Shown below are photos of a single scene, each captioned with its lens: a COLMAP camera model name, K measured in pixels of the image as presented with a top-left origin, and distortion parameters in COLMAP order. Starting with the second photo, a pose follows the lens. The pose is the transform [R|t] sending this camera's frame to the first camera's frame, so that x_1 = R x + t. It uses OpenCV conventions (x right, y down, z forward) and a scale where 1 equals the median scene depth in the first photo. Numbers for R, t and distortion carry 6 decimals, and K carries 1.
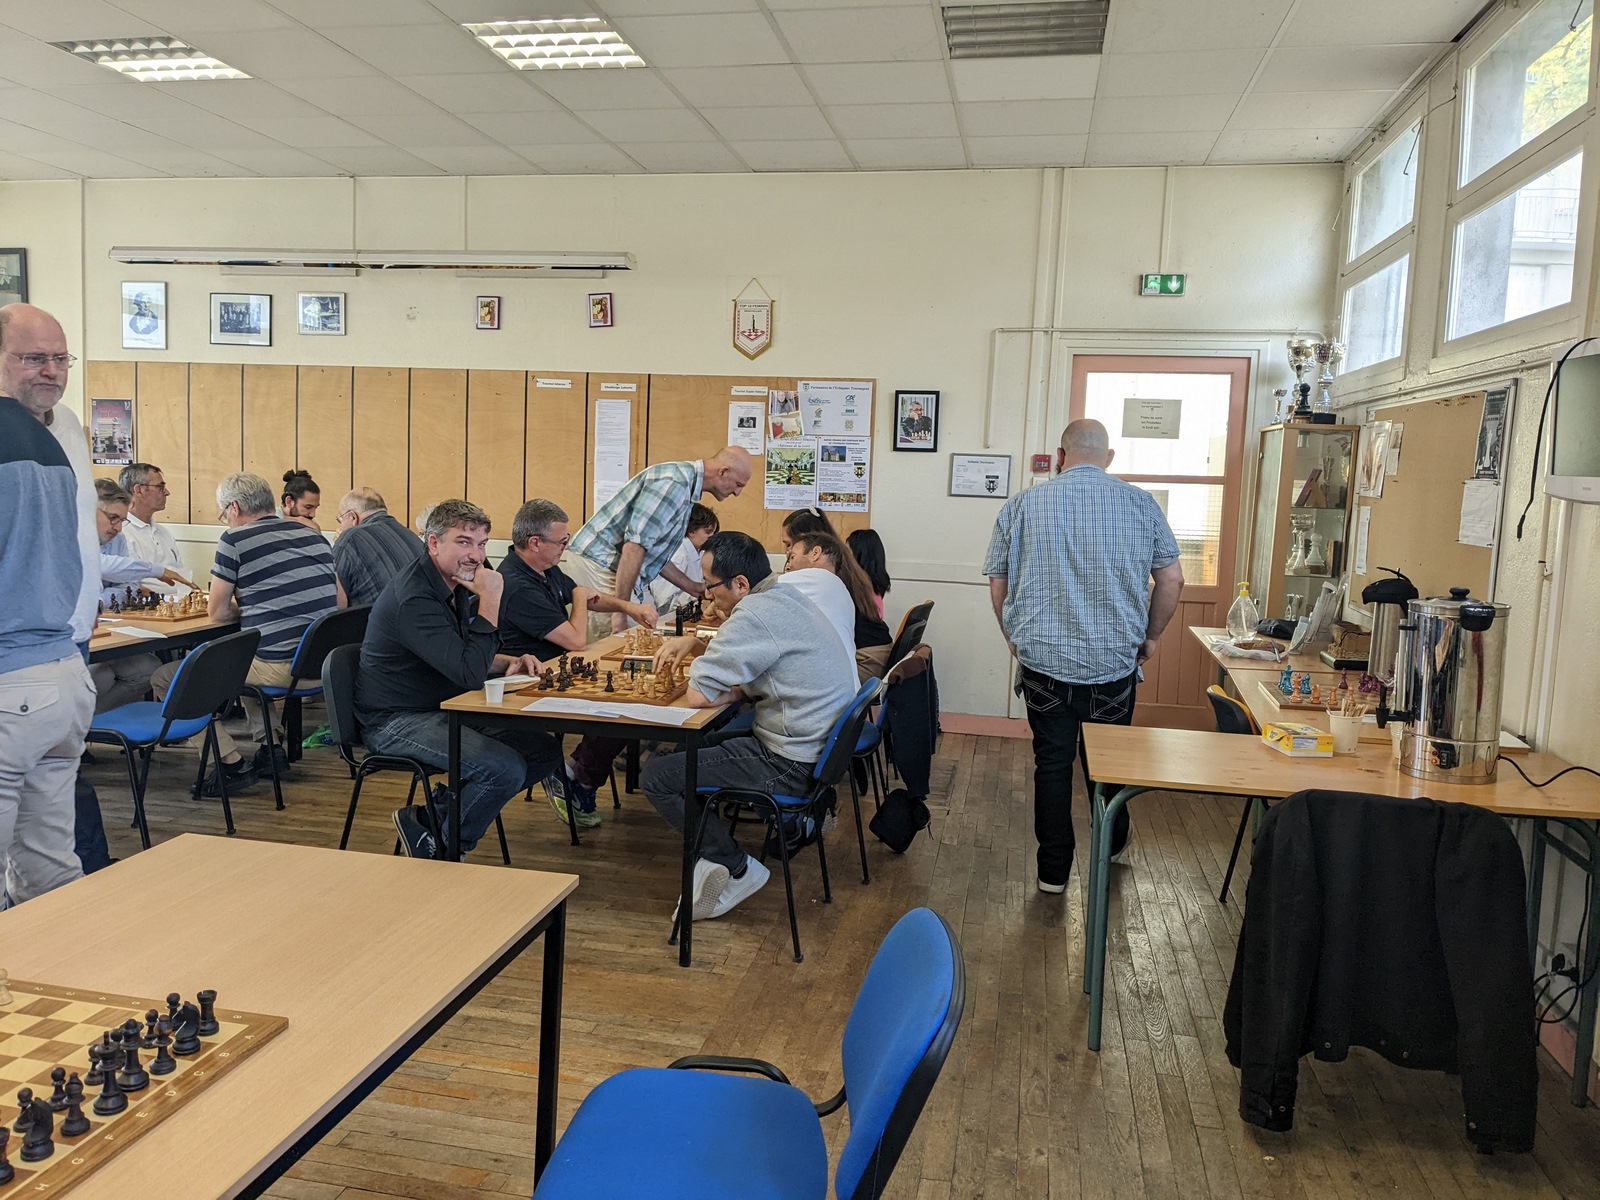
lens RADIAL K [[1263.8, 0, 764.6], [0, 1263.8, 599.2], [0, 0, 1]] dist [0.055905, -0.087344]
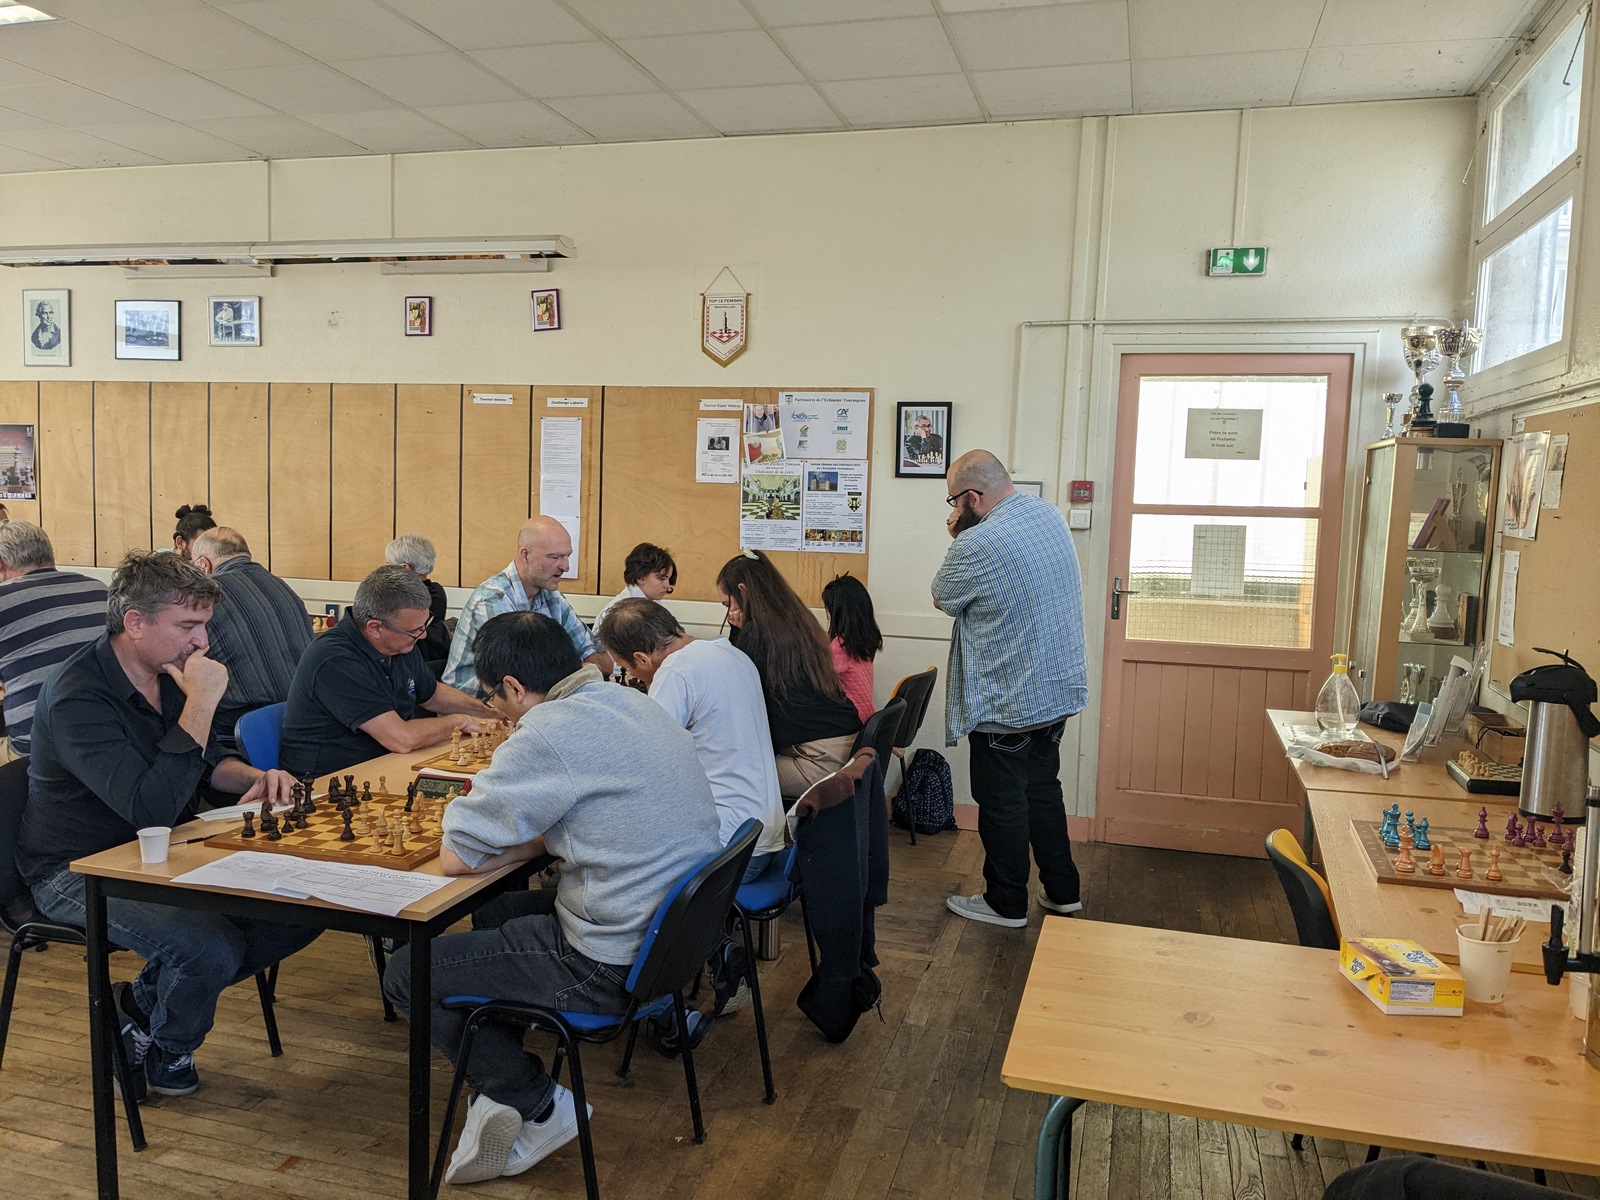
lens RADIAL K [[1263.8, 0, 768.5], [0, 1263.8, 609.9], [0, 0, 1]] dist [0.055905, -0.087344]
pose [[0.996649, 0.001815, -0.081777, 0.089847], [-0.002713, 0.999937, -0.010871, -0.024809], [0.081752, 0.011056, 0.996591, 0.199493]]
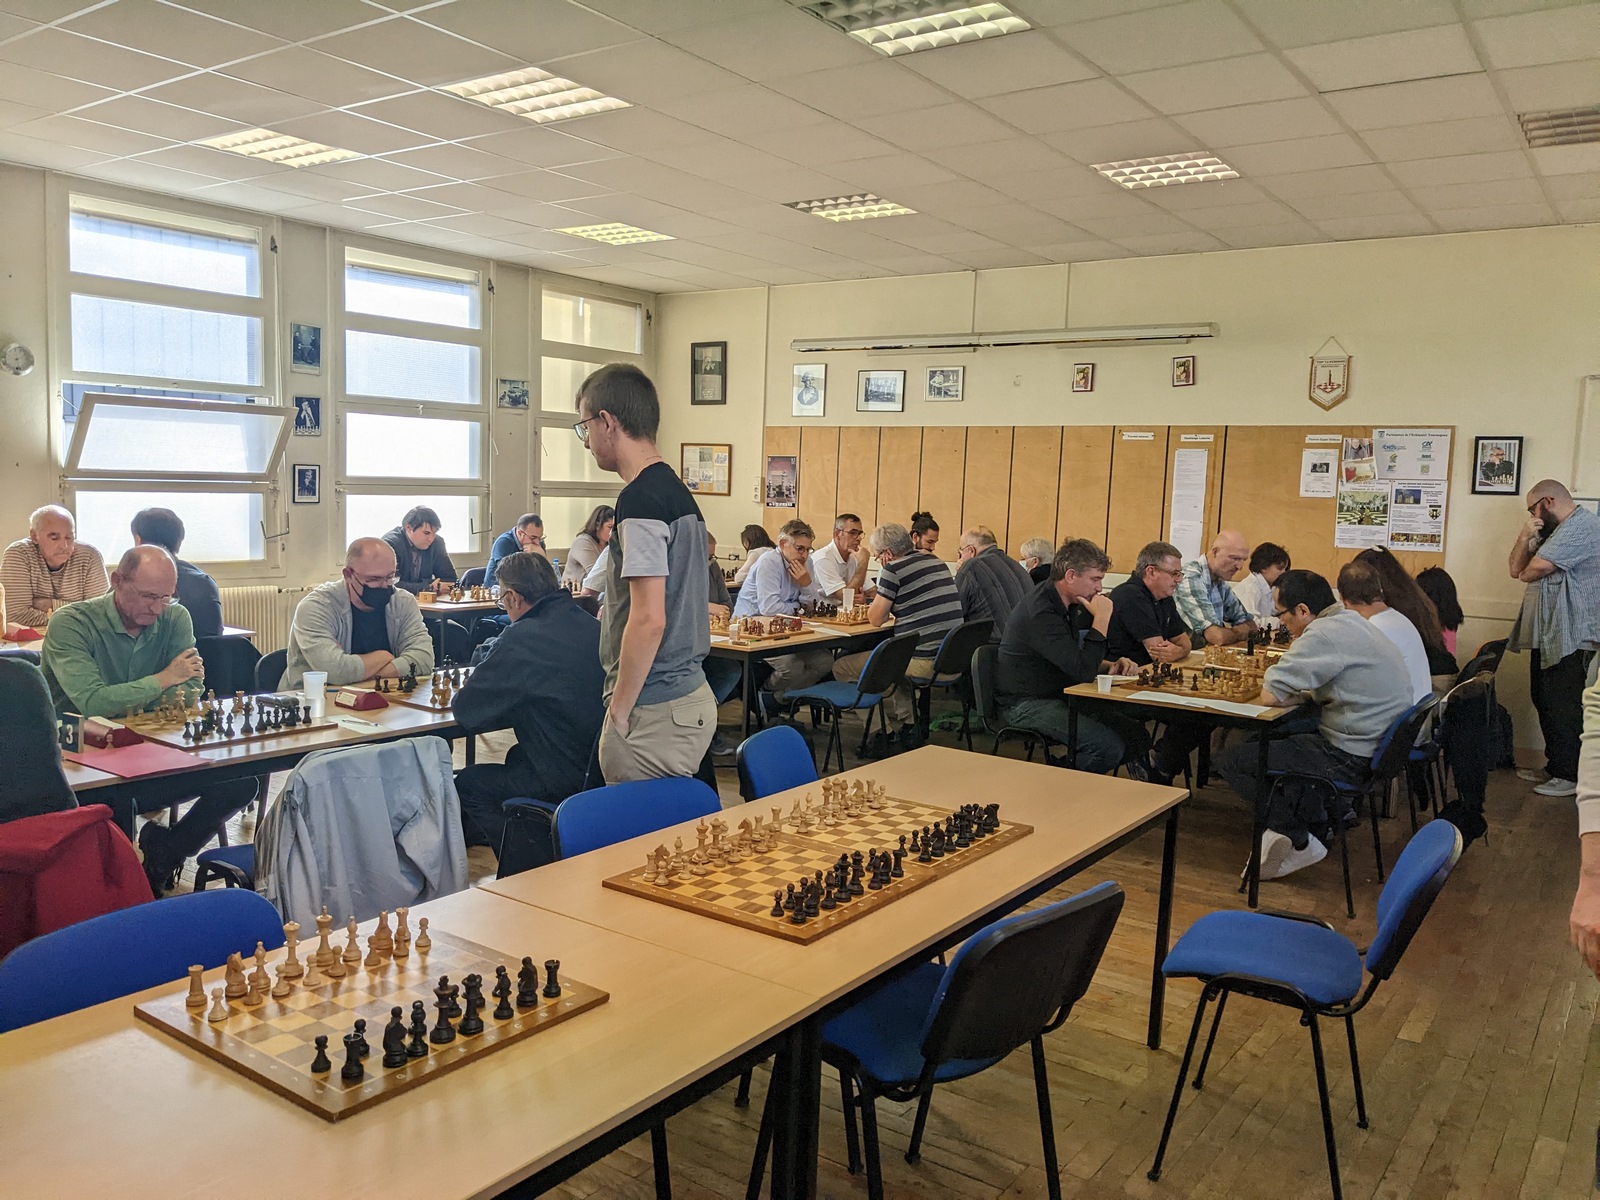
lens RADIAL K [[1263.8, 0, 790.5], [0, 1263.8, 604.8], [0, 0, 1]] dist [0.055905, -0.087344]
pose [[0.918954, 0.031636, -0.393094, 0.001840], [-0.040583, 0.999071, -0.014467, 0.012875], [0.392271, 0.029247, 0.919384, -0.192198]]
